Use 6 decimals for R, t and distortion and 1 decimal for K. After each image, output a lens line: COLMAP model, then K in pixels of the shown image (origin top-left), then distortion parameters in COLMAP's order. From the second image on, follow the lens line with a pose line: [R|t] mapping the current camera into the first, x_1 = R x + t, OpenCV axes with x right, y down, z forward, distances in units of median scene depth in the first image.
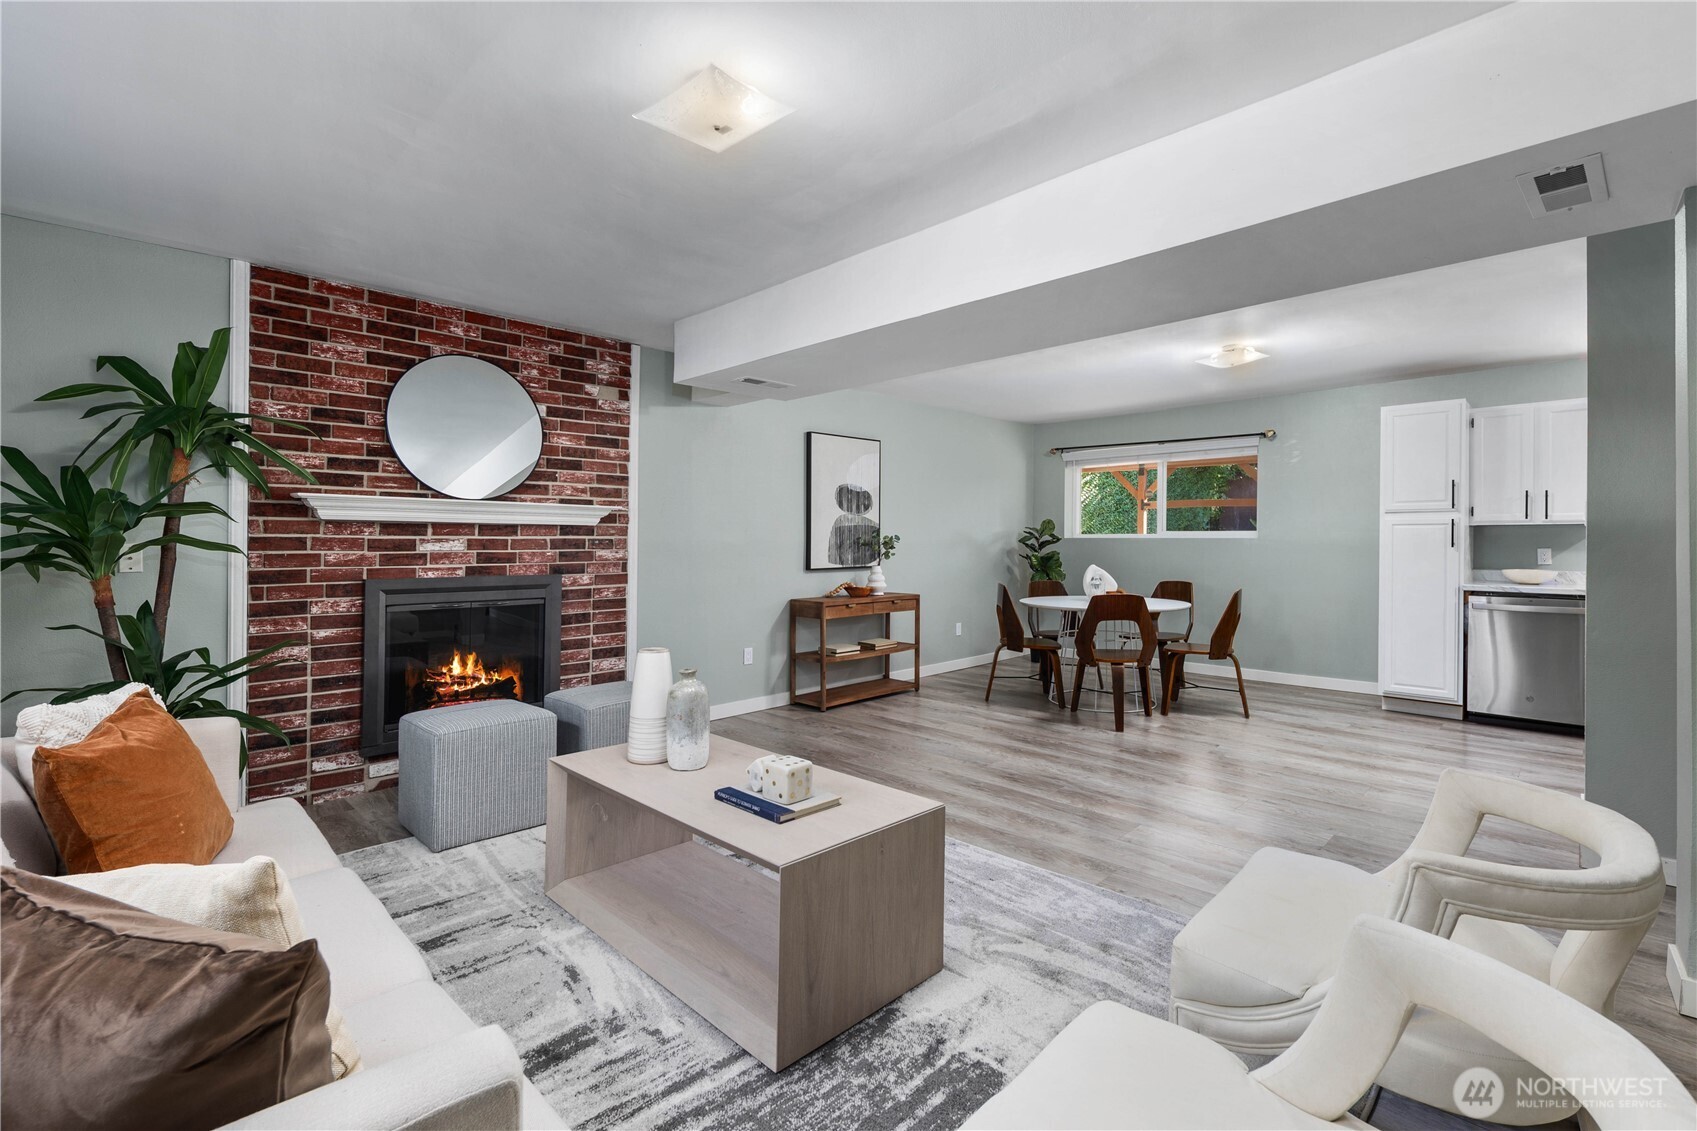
lens RADIAL K [[748.5, 0, 845.2], [0, 748.5, 555.1], [0, 0, 1]] dist [0.002880, -0.000012]
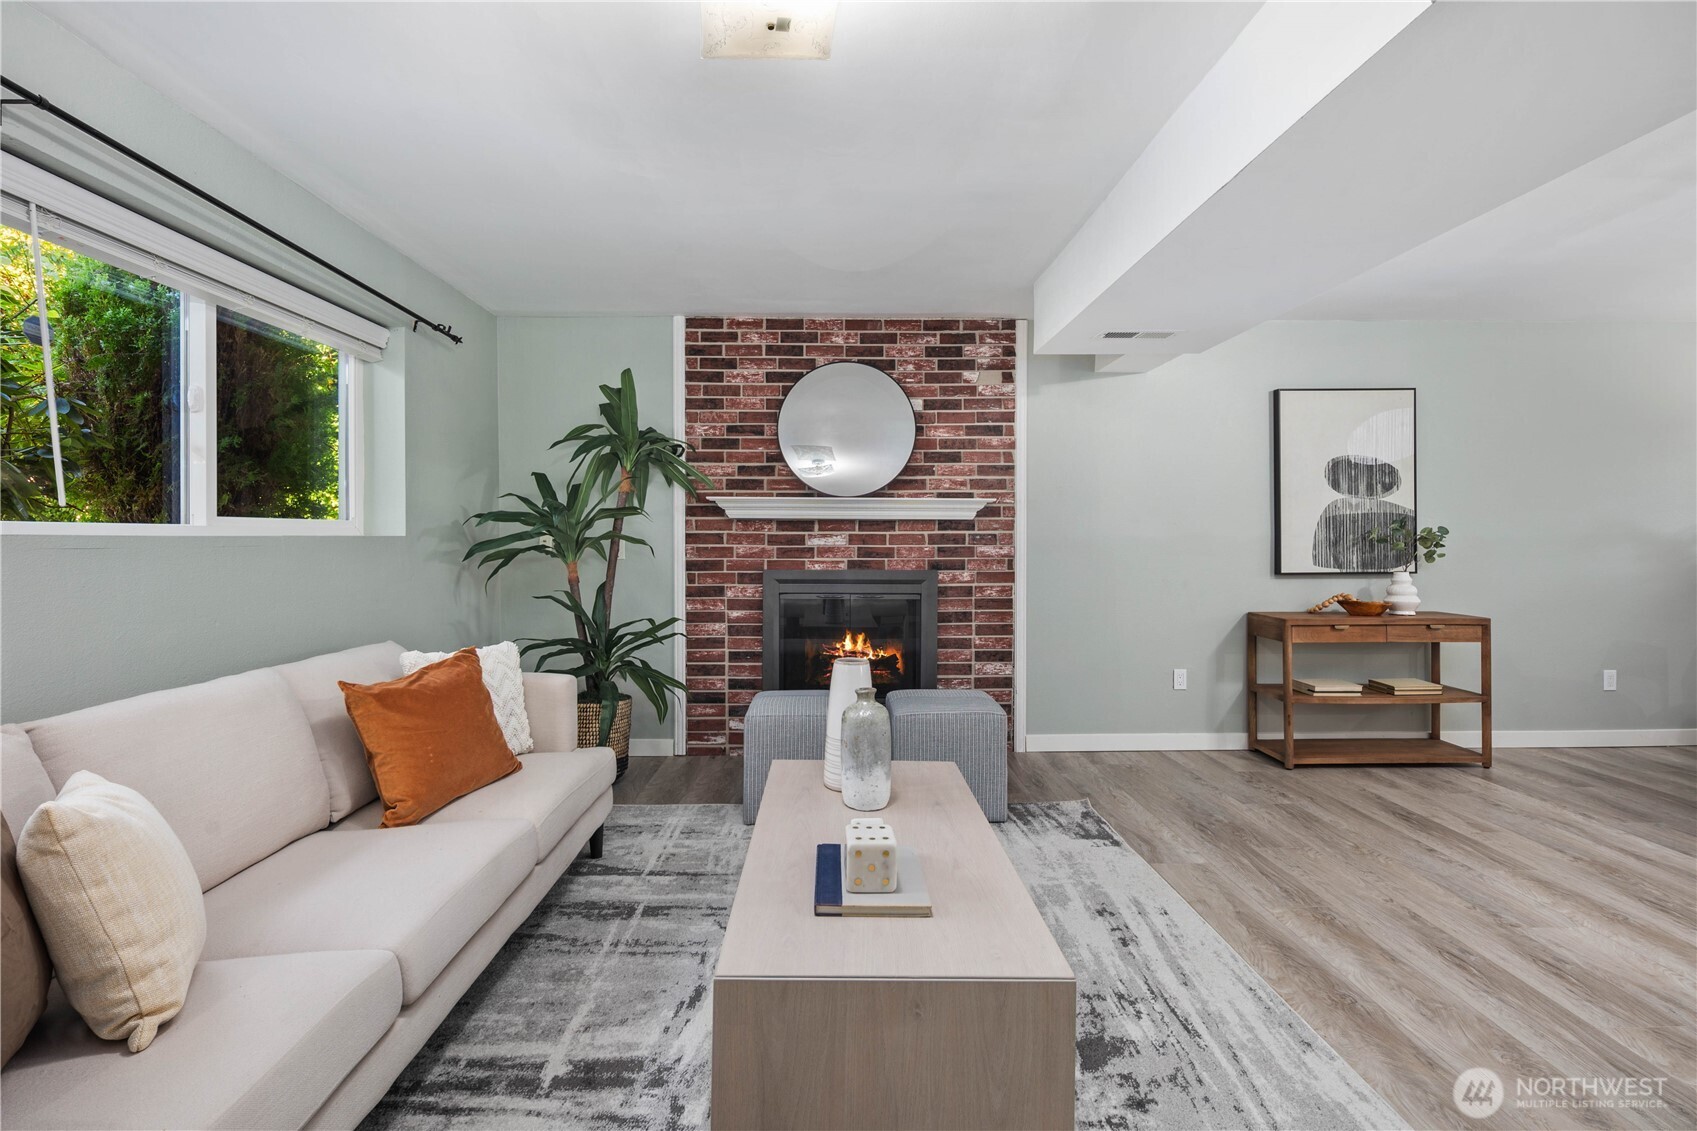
lens RADIAL K [[740.2, 0, 896.4], [0, 740.2, 542.4], [0, 0, 1]] dist [0.005607, 0.000174]
pose [[0.721913, 0.004518, -0.691969, 0.257525], [-0.011423, 0.999920, -0.005388, -0.004929], [0.691889, 0.011794, 0.721907, 0.276969]]
